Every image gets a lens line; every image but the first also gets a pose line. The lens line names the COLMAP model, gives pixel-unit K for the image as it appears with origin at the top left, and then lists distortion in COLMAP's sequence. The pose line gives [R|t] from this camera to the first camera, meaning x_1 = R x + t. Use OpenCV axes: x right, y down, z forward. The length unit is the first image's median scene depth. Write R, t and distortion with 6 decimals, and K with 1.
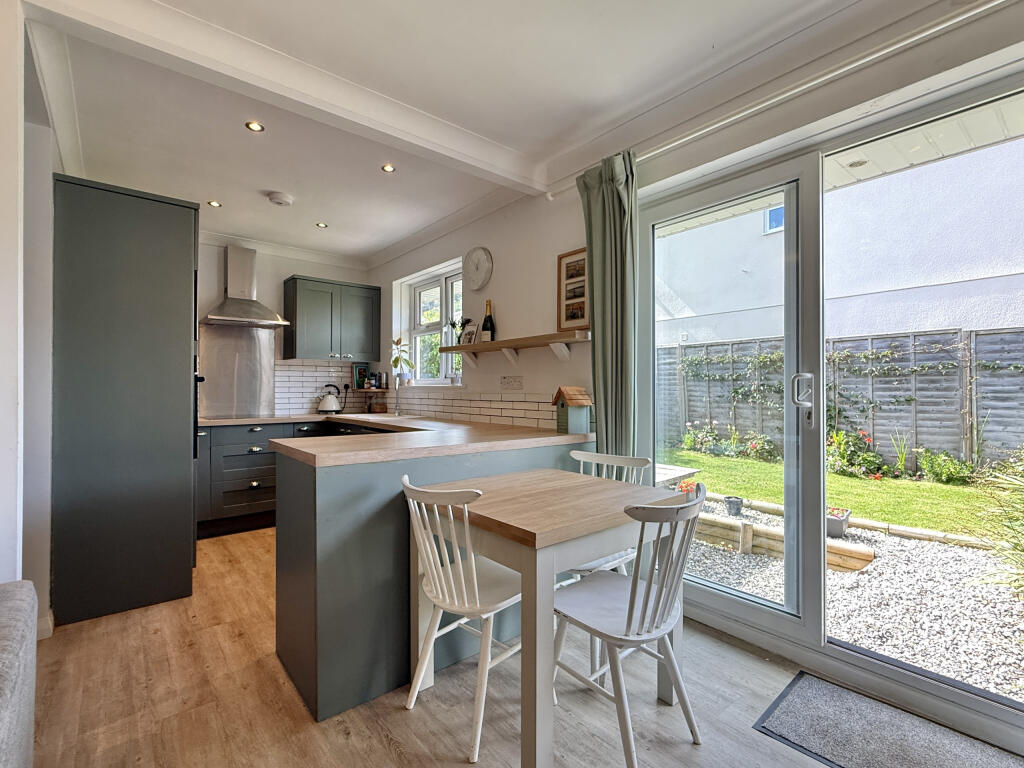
lens RADIAL K [[479.2, 0, 511.2], [0, 479.2, 385.2], [0, 0, 1]] dist [0.000252, -0.000123]
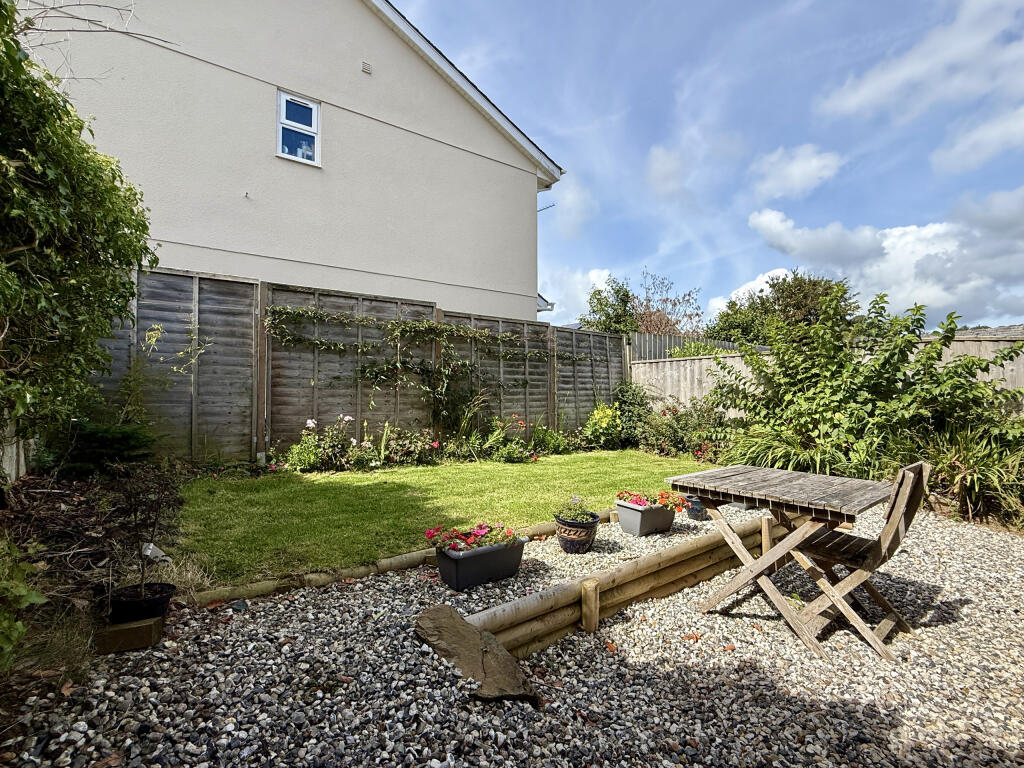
lens RADIAL K [[475.8, 0, 512.0], [0, 475.8, 384.0], [0, 0, 1]] dist [0.000753, -0.000238]
pose [[0.042945, 0.023822, 0.998793, -0.316752], [-0.008095, 0.999691, -0.023496, 0.080374], [-0.999045, -0.007076, 0.043125, 1.359911]]
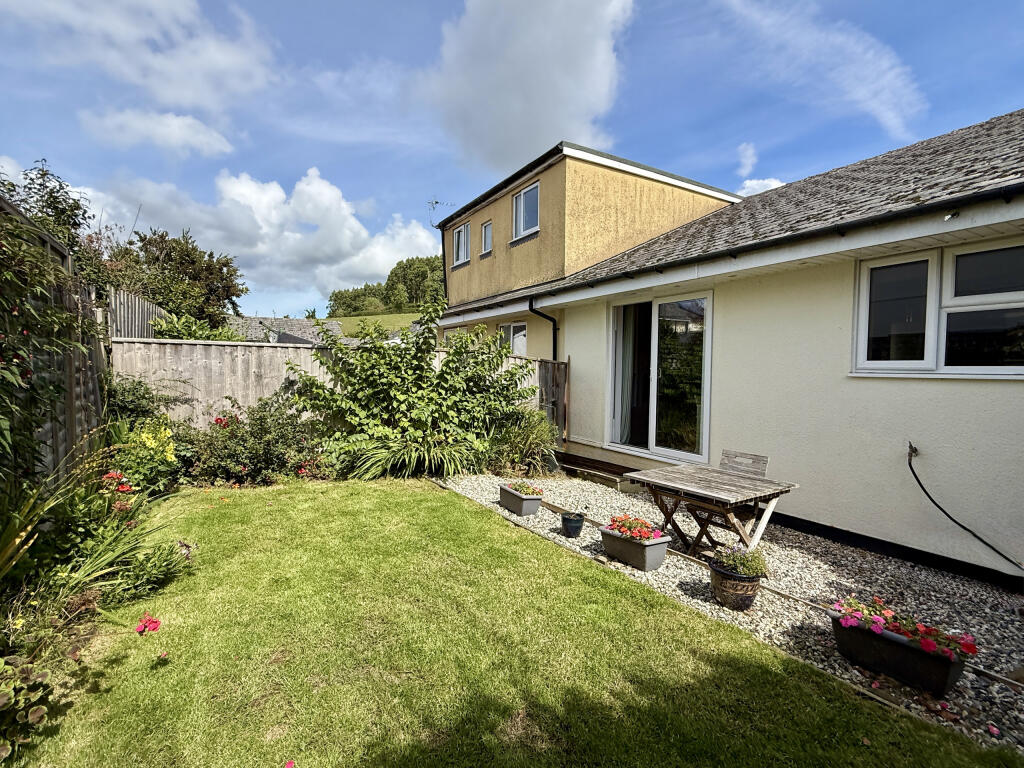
lens RADIAL K [[475.8, 0, 512.0], [0, 475.8, 384.0], [0, 0, 1]] dist [0.000753, -0.000238]
pose [[-0.989405, -0.019691, 0.143843, 0.486387], [-0.016180, 0.999543, 0.025537, 0.008541], [-0.144280, 0.022939, -0.989271, 1.892833]]
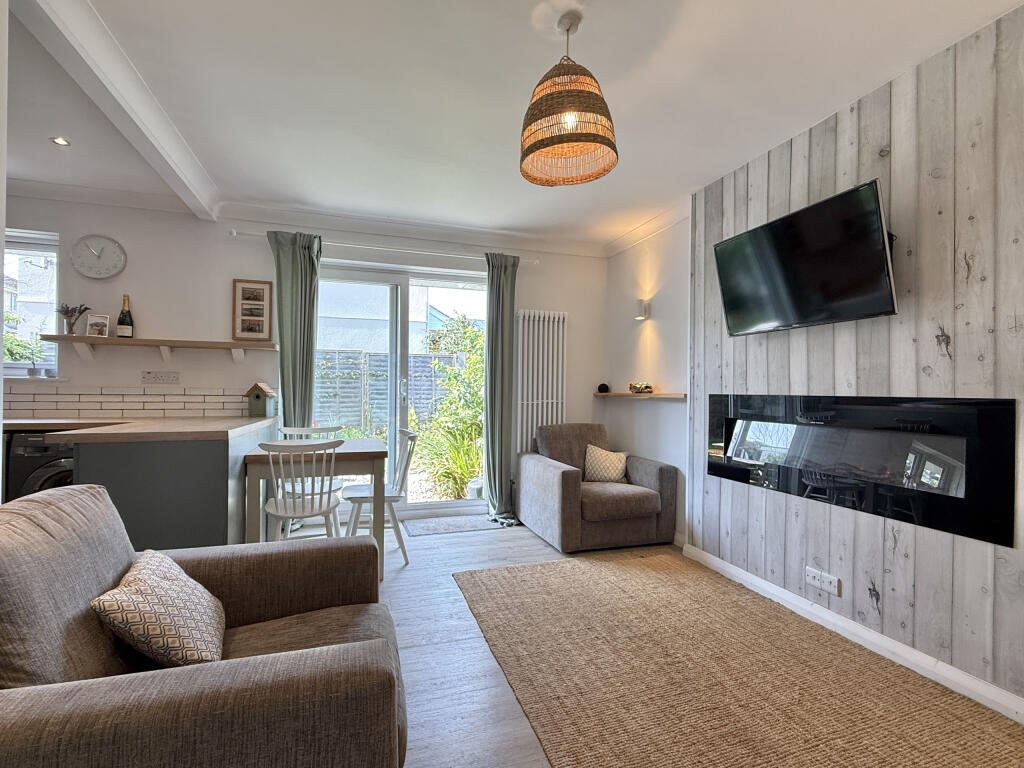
lens RADIAL K [[481.7, 0, 511.8], [0, 481.7, 390.2], [0, 0, 1]] dist [0.001318, -0.000772]
pose [[0.365810, 0.004969, 0.930676, -0.521128], [-0.018806, 0.999821, 0.002053, 0.003915], [-0.930500, -0.018253, 0.365838, -0.096480]]
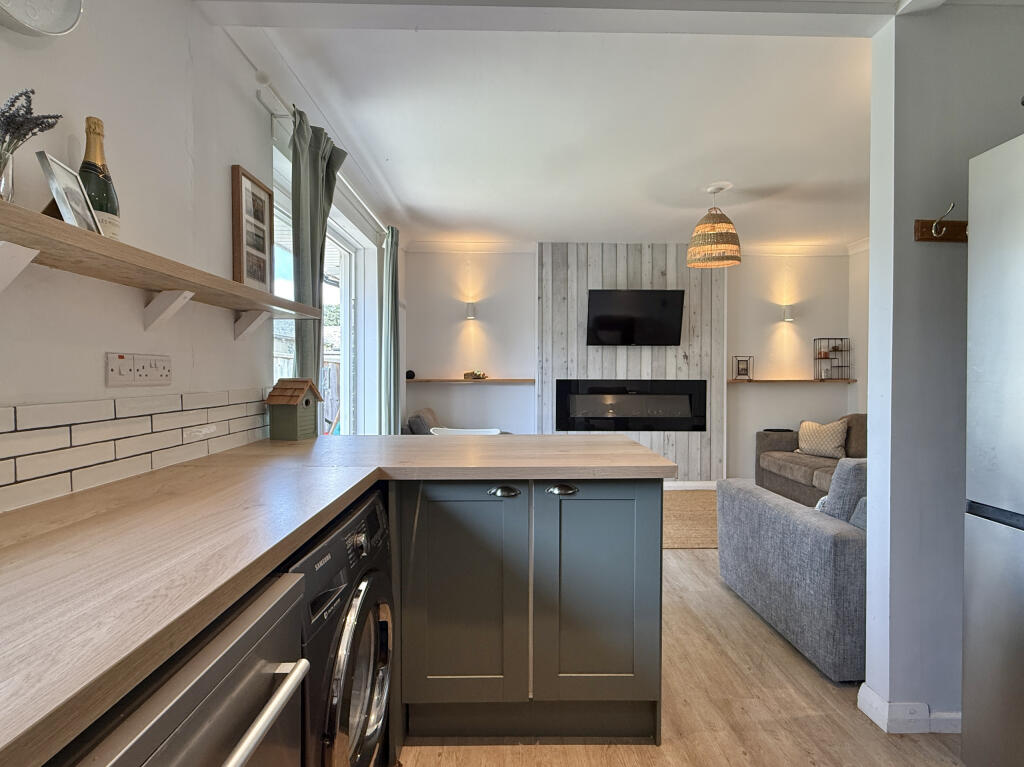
lens RADIAL K [[480.0, 0, 511.8], [0, 480.0, 378.3], [0, 0, 1]] dist [0.000233, -0.000088]
pose [[-0.783263, -0.011510, 0.621584, -0.356168], [-0.009395, 0.999934, 0.006677, -0.002509], [-0.621620, -0.000610, -0.783319, 0.803767]]
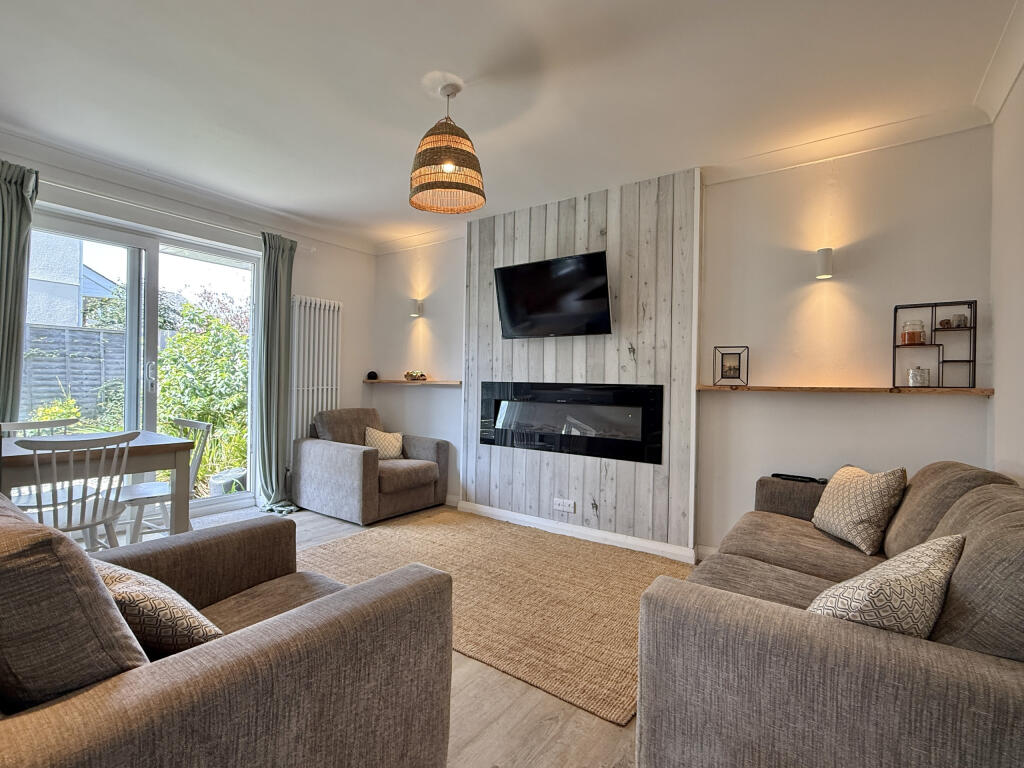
lens RADIAL K [[475.8, 0, 512.0], [0, 475.8, 384.0], [0, 0, 1]] dist [0.000753, -0.000238]
pose [[-0.259929, -0.006723, 0.965604, -0.640667], [-0.027717, 0.999616, -0.000501, 0.009398], [-0.965230, -0.026894, -0.260015, 0.069967]]
